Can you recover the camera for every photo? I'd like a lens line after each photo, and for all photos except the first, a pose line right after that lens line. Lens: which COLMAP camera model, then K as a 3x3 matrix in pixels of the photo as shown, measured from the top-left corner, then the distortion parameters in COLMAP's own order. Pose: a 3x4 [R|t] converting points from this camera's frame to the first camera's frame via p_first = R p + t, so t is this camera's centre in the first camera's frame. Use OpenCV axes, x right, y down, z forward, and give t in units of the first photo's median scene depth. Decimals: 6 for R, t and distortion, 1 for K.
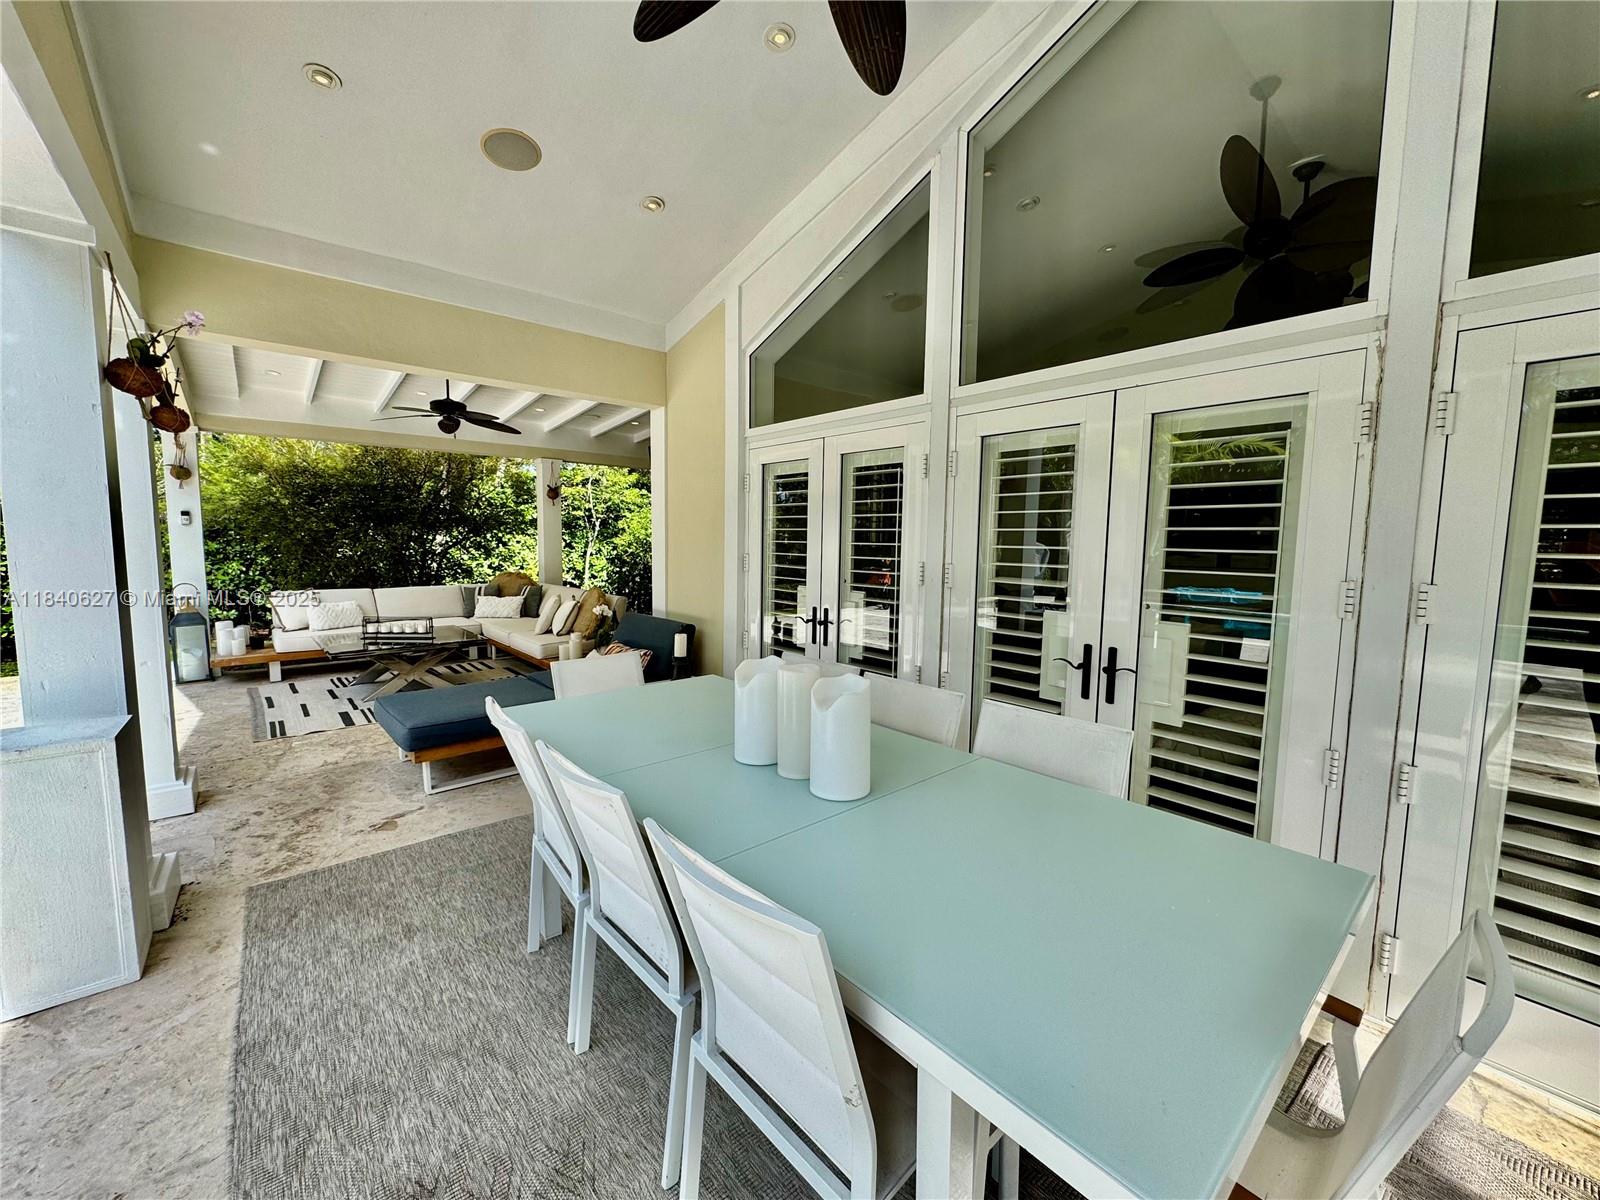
lens RADIAL K [[640.5, 0, 791.9], [0, 640.5, 599.4], [0, 0, 1]] dist [-0.004859, 0.000381]
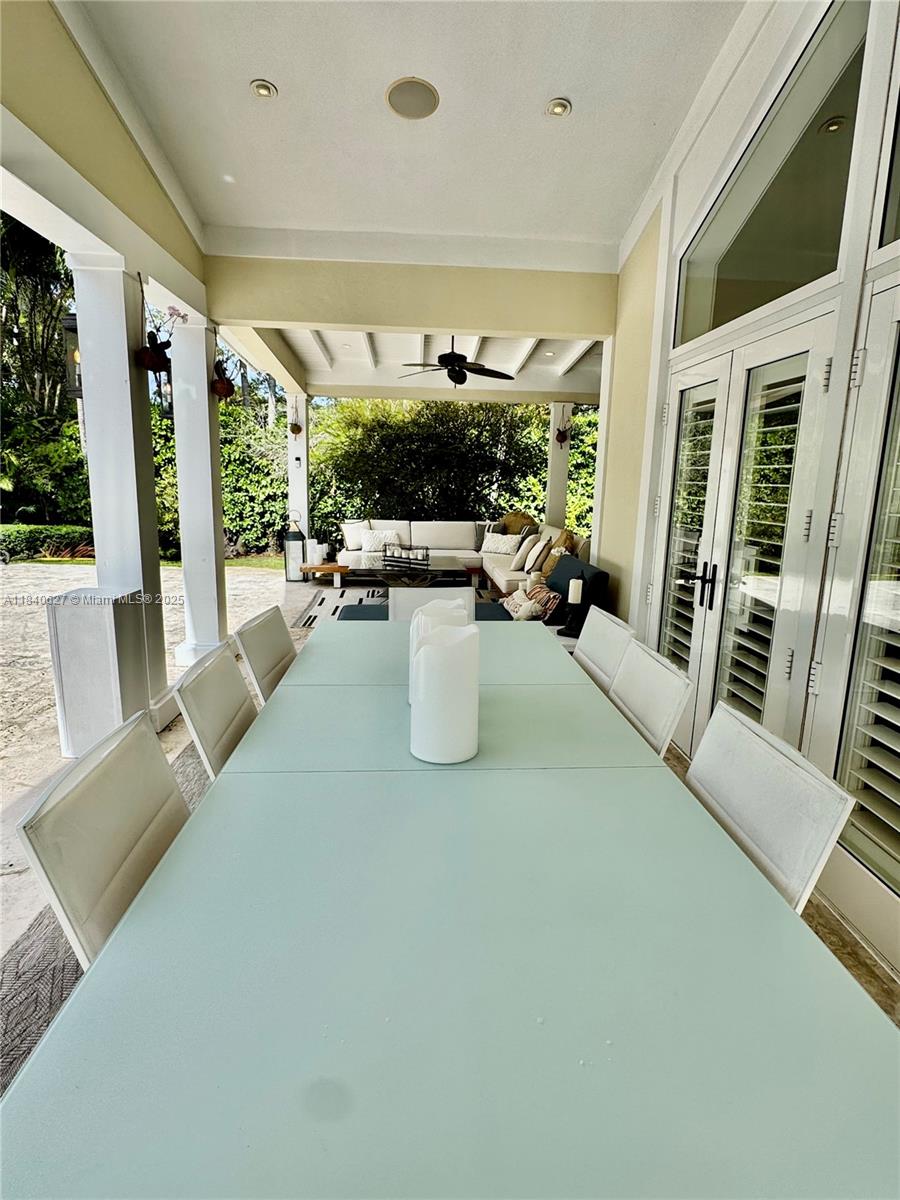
lens RADIAL K [[637.7, 0, 449.3], [0, 637.7, 599.2], [0, 0, 1]] dist [-0.001485, 0.000536]
pose [[0.796625, 0.119324, -0.592579, 0.167320], [-0.070765, 0.991991, 0.104620, -0.002288], [0.600317, -0.041409, 0.798689, 0.086579]]
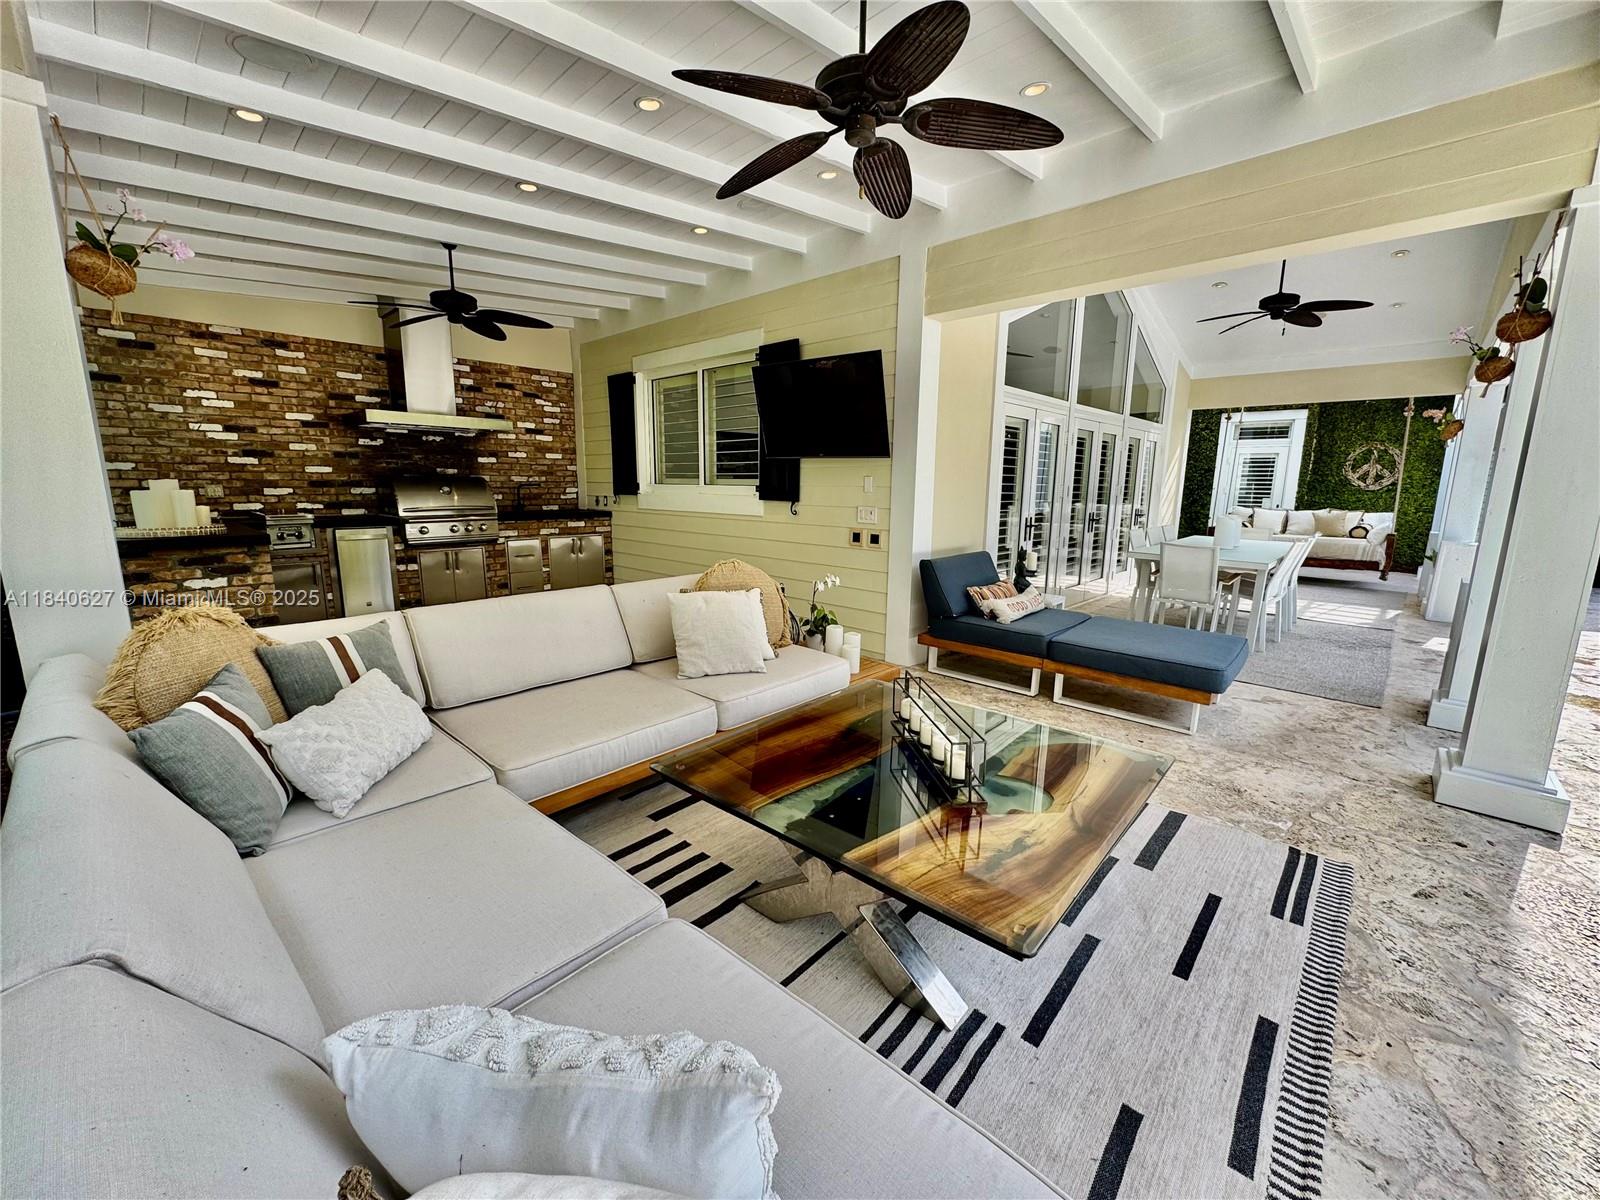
lens RADIAL K [[640.5, 0, 802.5], [0, 640.5, 597.2], [0, 0, 1]] dist [-0.004859, 0.000381]
pose [[-0.119913, -0.191169, 0.974205, -0.916033], [0.081265, 0.976102, 0.201544, -0.101217], [-0.989453, 0.103336, -0.101512, 1.075920]]
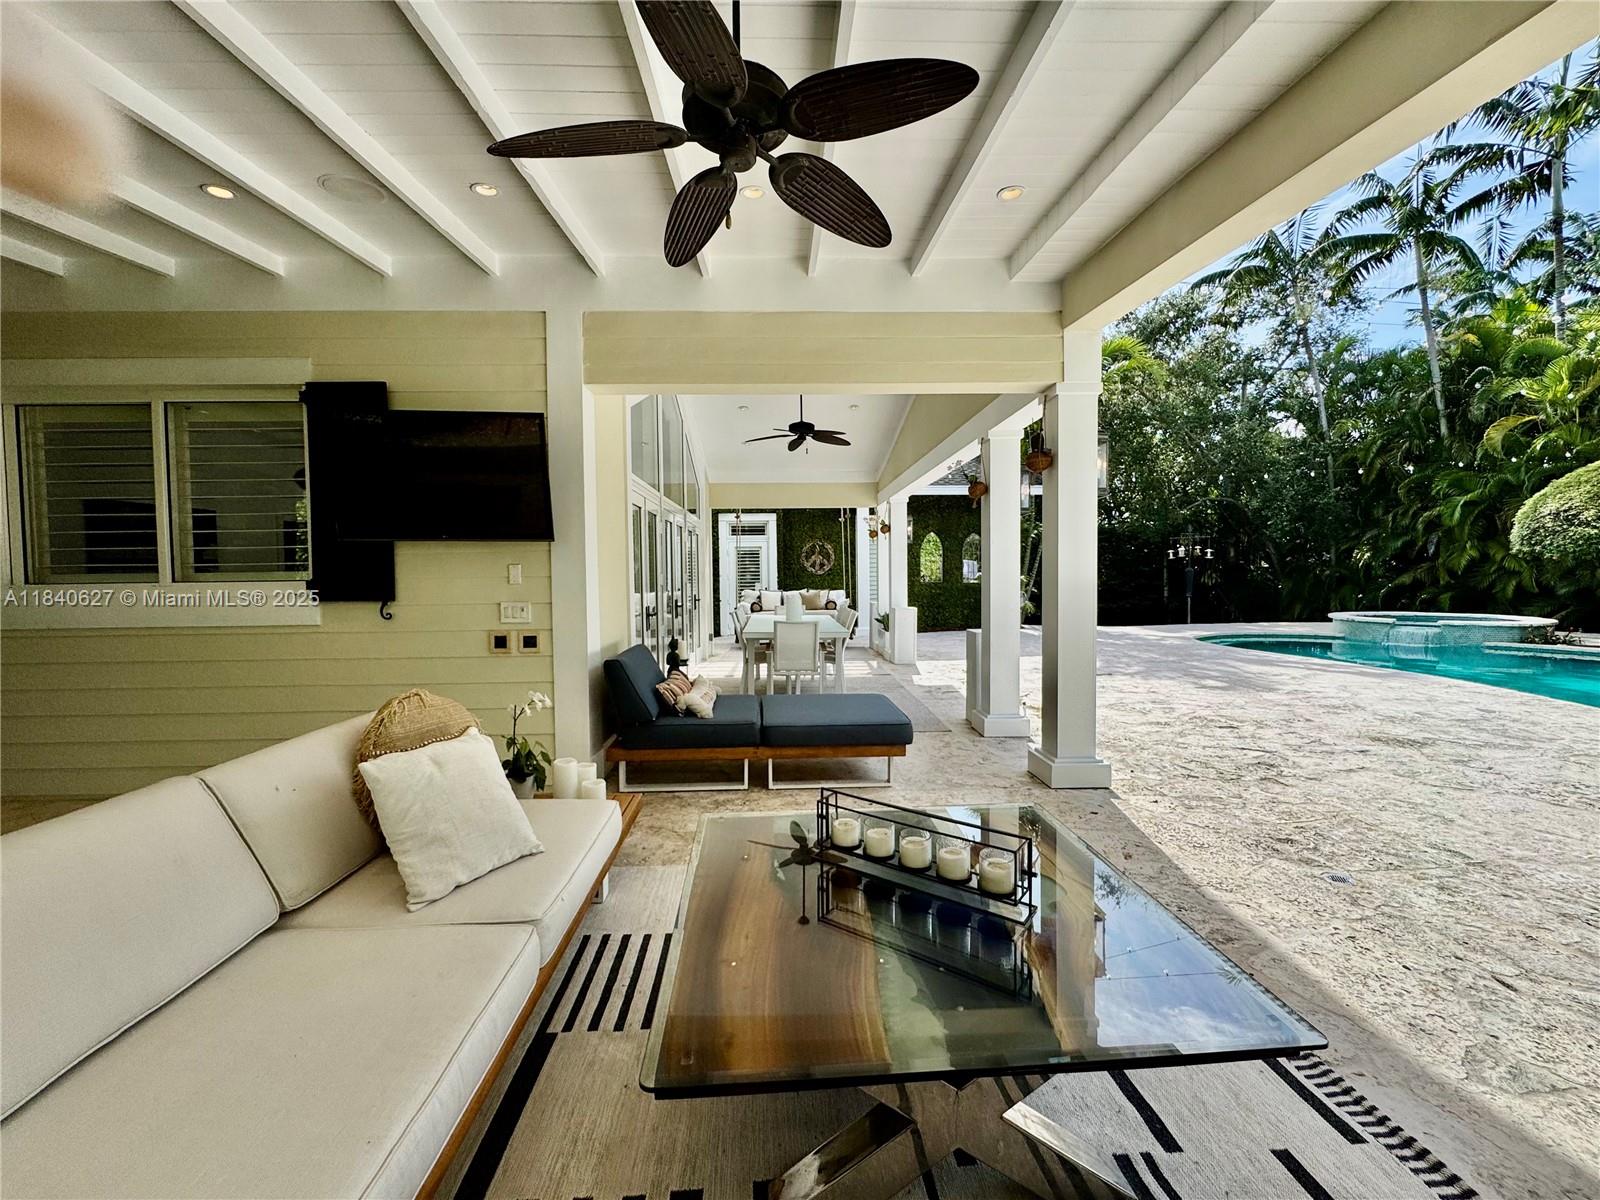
lens RADIAL K [[640.5, 0, 801.7], [0, 640.5, 599.2], [0, 0, 1]] dist [-0.004859, 0.000381]
pose [[-0.789539, -0.028119, 0.613056, -0.738109], [0.058246, 0.991007, 0.120468, -0.106417], [-0.610930, 0.130822, -0.780801, 1.221794]]
